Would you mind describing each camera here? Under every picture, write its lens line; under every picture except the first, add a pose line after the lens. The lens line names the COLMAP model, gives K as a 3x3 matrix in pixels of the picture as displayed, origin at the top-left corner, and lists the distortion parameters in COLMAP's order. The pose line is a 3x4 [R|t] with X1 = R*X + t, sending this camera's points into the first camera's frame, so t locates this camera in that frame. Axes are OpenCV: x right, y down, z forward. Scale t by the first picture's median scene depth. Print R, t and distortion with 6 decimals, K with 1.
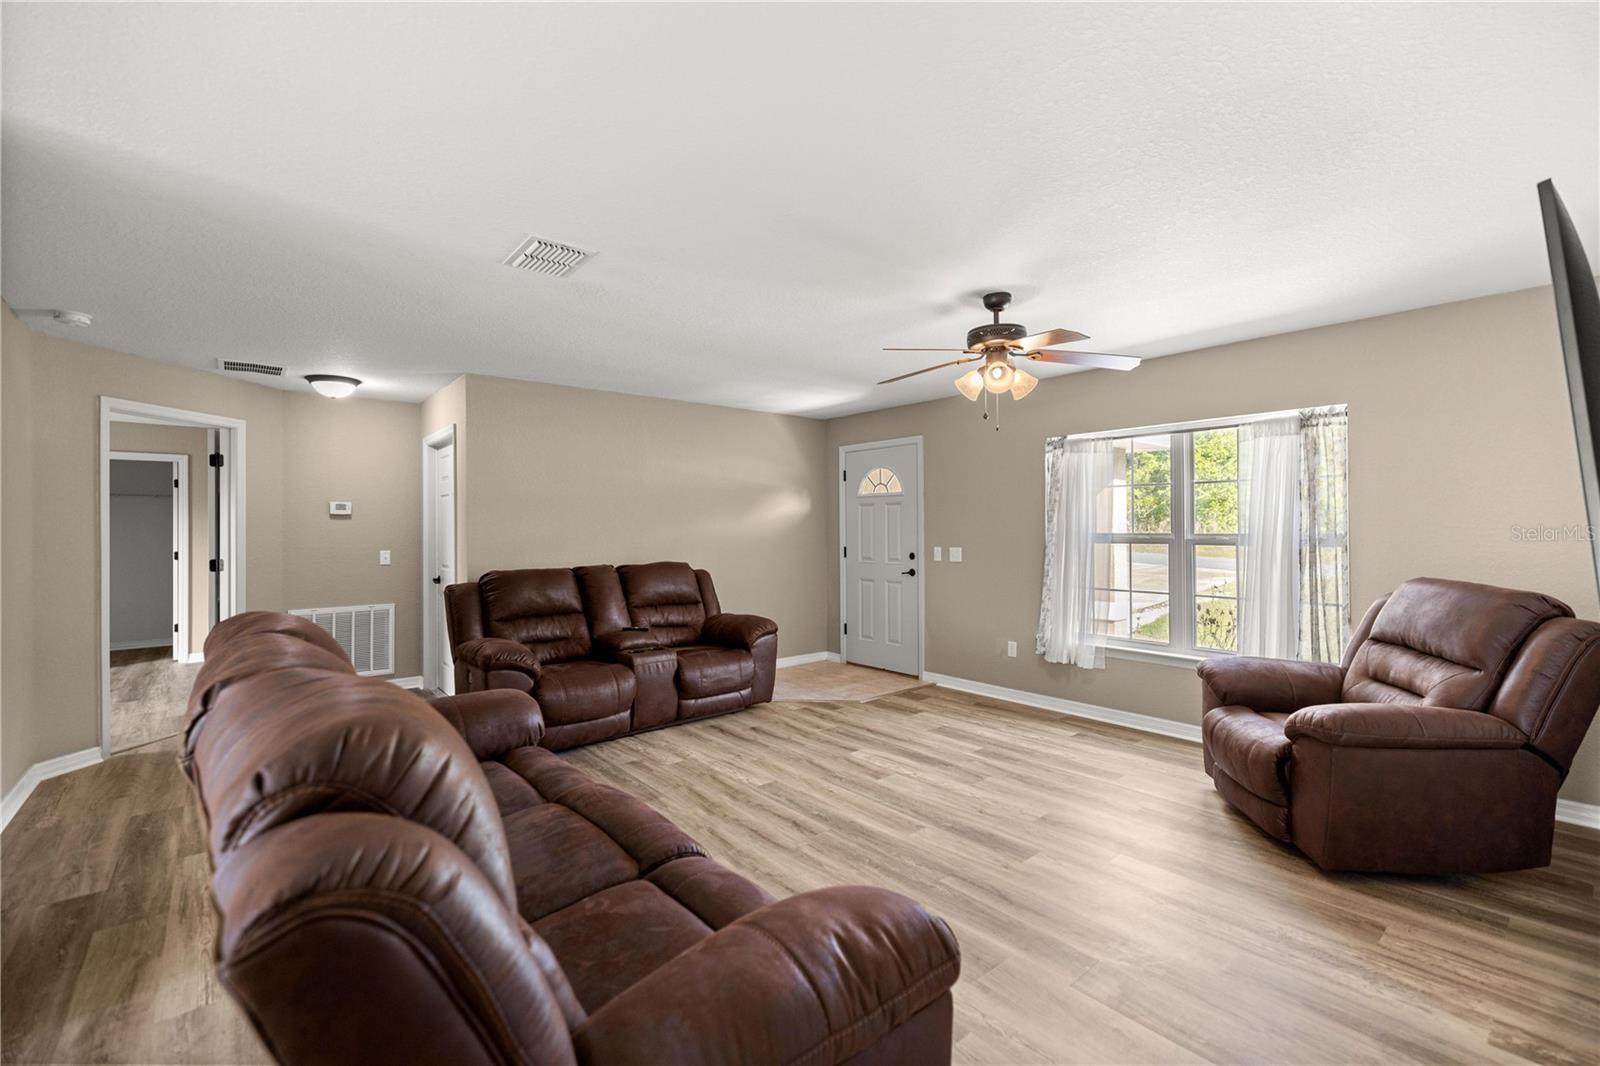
lens RADIAL K [[707.2, 0, 803.4], [0, 707.2, 530.5], [0, 0, 1]] dist [0.000796, 0.000212]
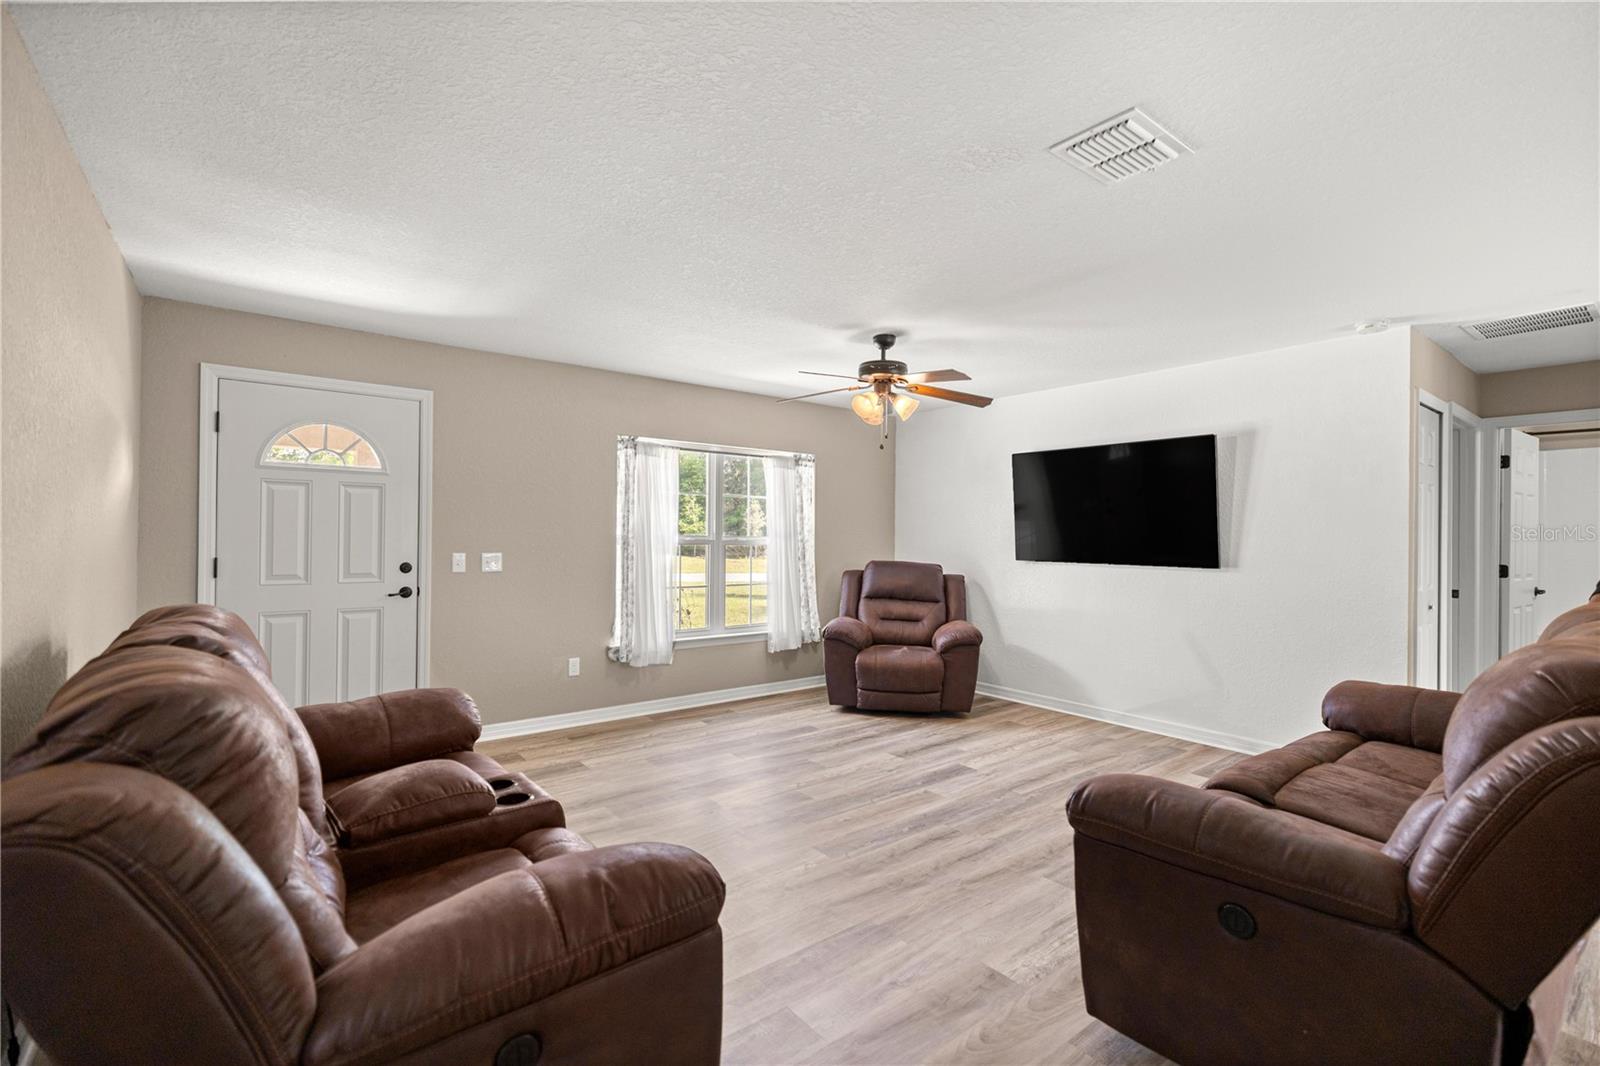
lens RADIAL K [[707.2, 0, 805.2], [0, 707.2, 538.9], [0, 0, 1]] dist [0.000796, 0.000212]
pose [[0.015722, 0.005495, 0.999861, -0.775138], [-0.002545, 0.999982, -0.005455, 0.017988], [-0.999873, -0.002459, 0.015735, 0.942506]]
